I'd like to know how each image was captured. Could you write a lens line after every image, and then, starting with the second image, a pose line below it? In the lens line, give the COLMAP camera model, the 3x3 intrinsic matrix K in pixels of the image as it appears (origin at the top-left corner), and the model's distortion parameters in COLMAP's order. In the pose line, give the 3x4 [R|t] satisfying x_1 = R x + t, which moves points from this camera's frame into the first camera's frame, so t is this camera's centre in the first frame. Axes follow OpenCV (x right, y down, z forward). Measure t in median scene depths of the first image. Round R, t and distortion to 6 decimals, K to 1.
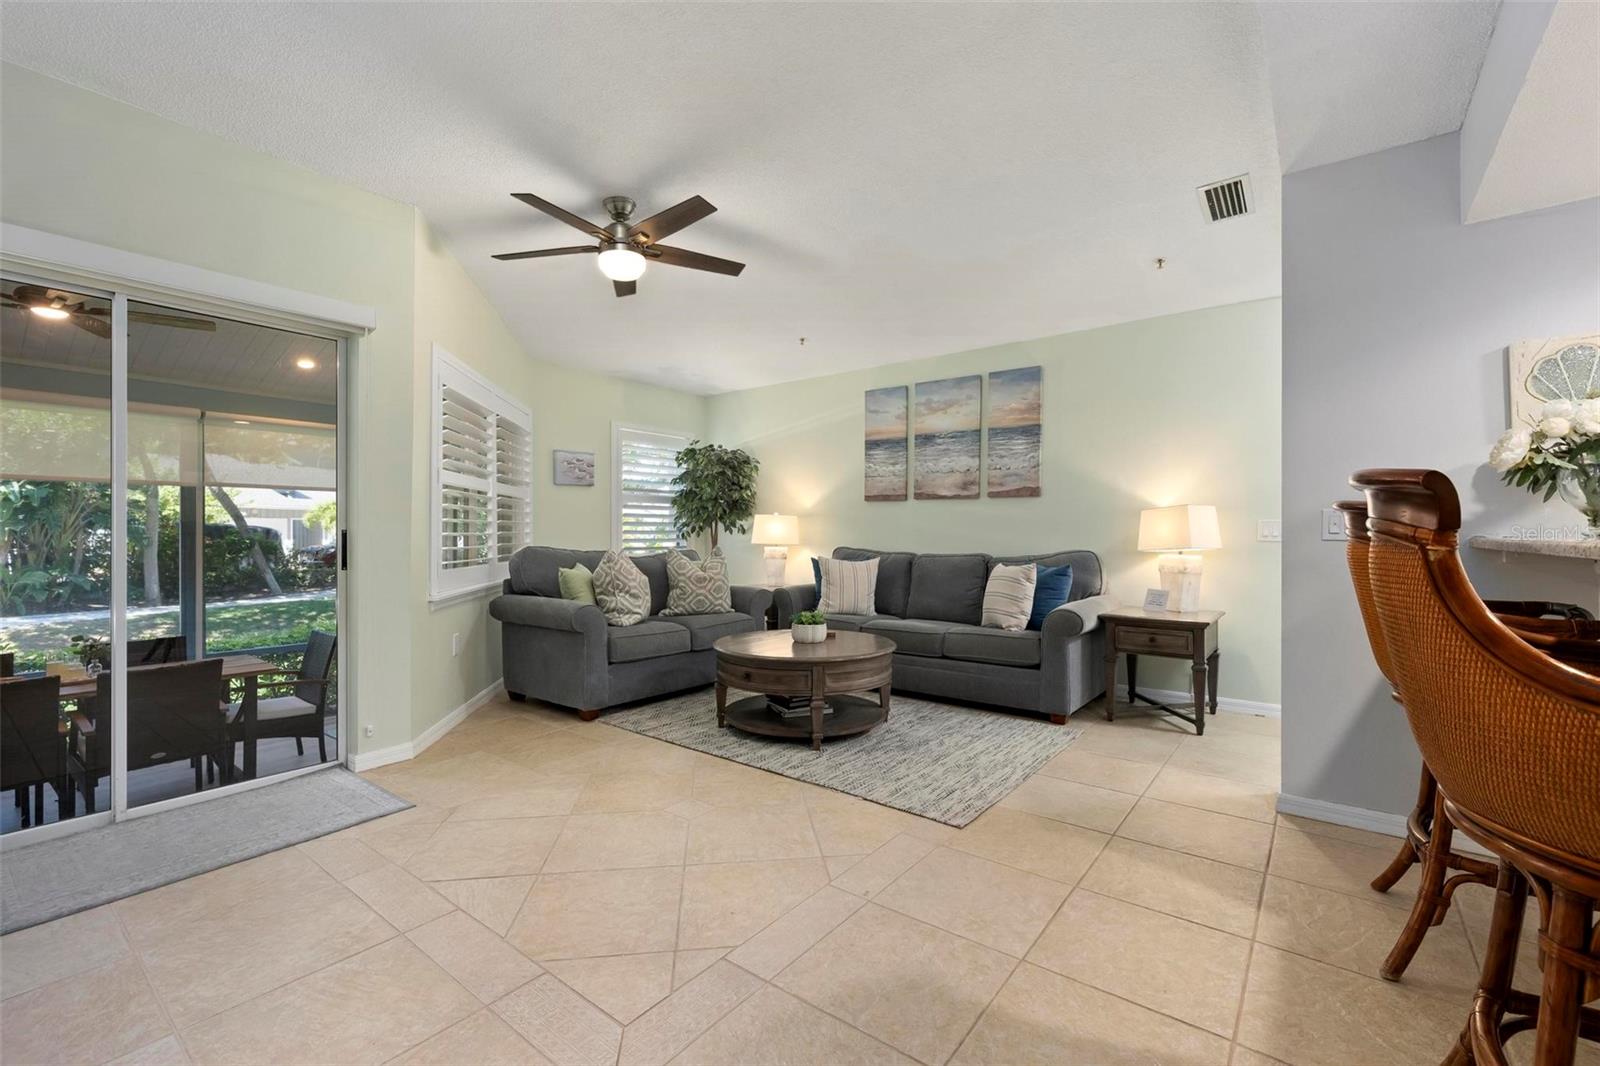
lens RADIAL K [[718.5, 0, 712.1], [0, 718.5, 530.0], [0, 0, 1]] dist [-0.000051, -0.000306]
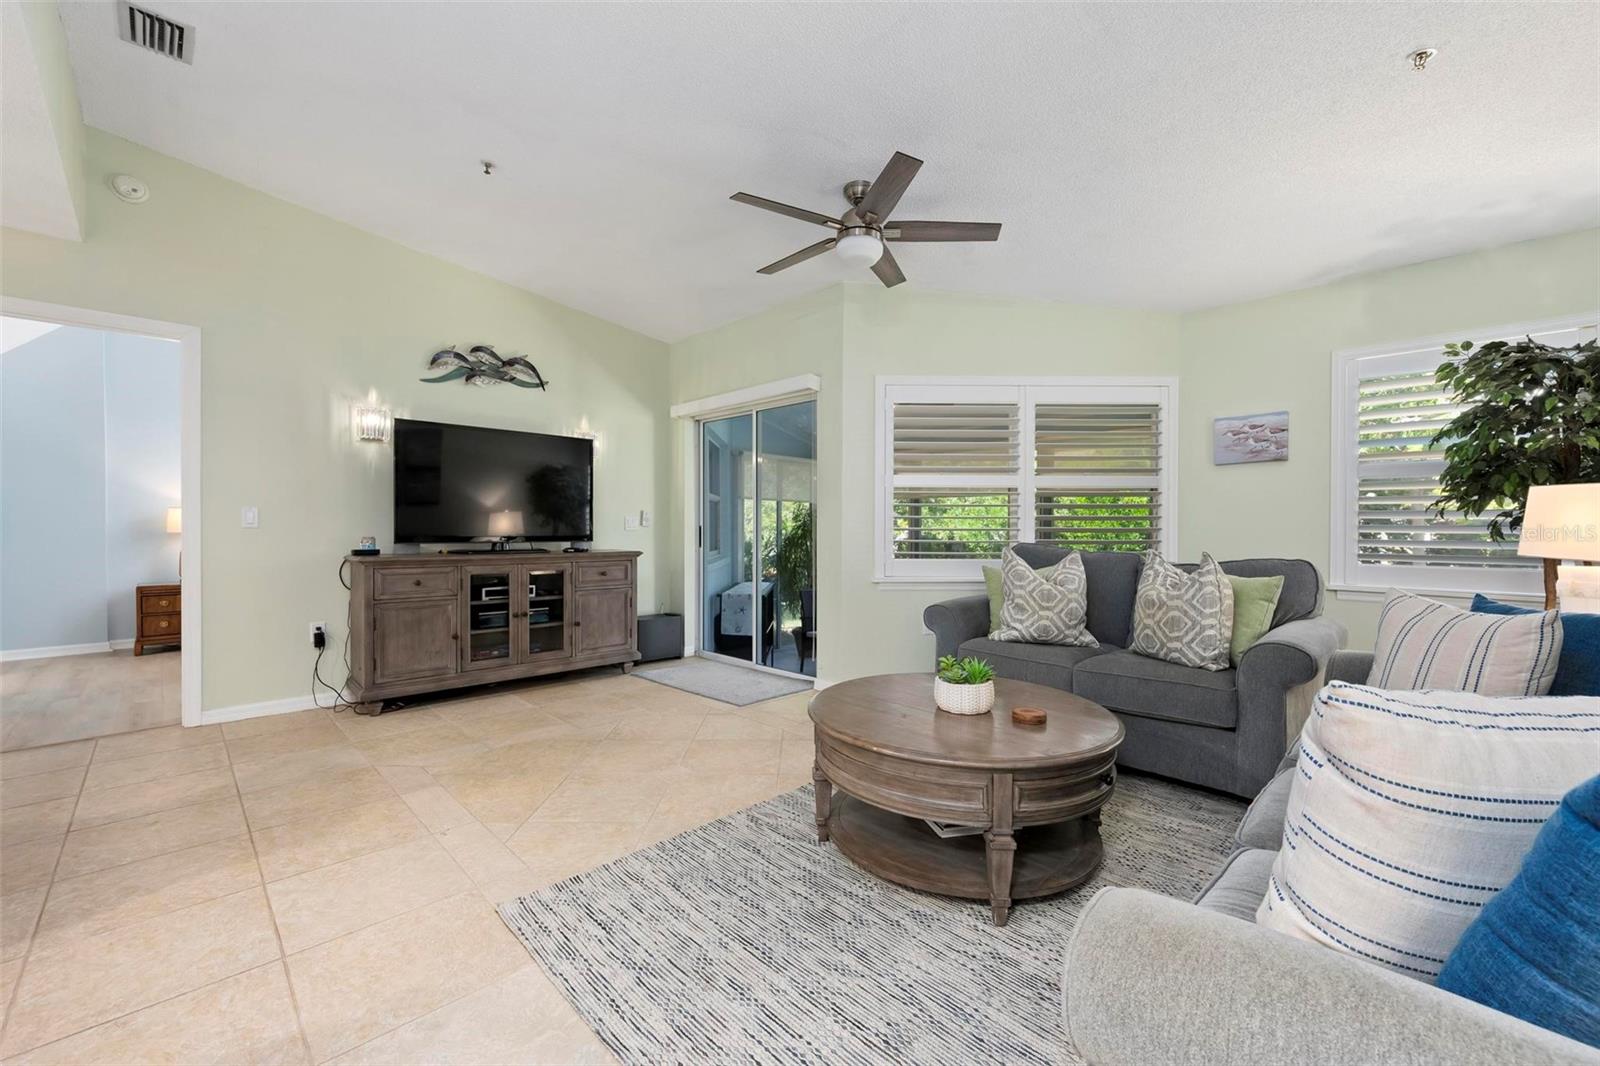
lens RADIAL K [[623.5, 0, 840.1], [0, 623.5, 524.5], [0, 0, 1]] dist [0.002492, 0.000331]
pose [[-0.030834, -0.002964, -0.999520, 0.602437], [0.000408, 0.999995, -0.002978, 0.001573], [0.999524, -0.000500, -0.030833, 0.830436]]
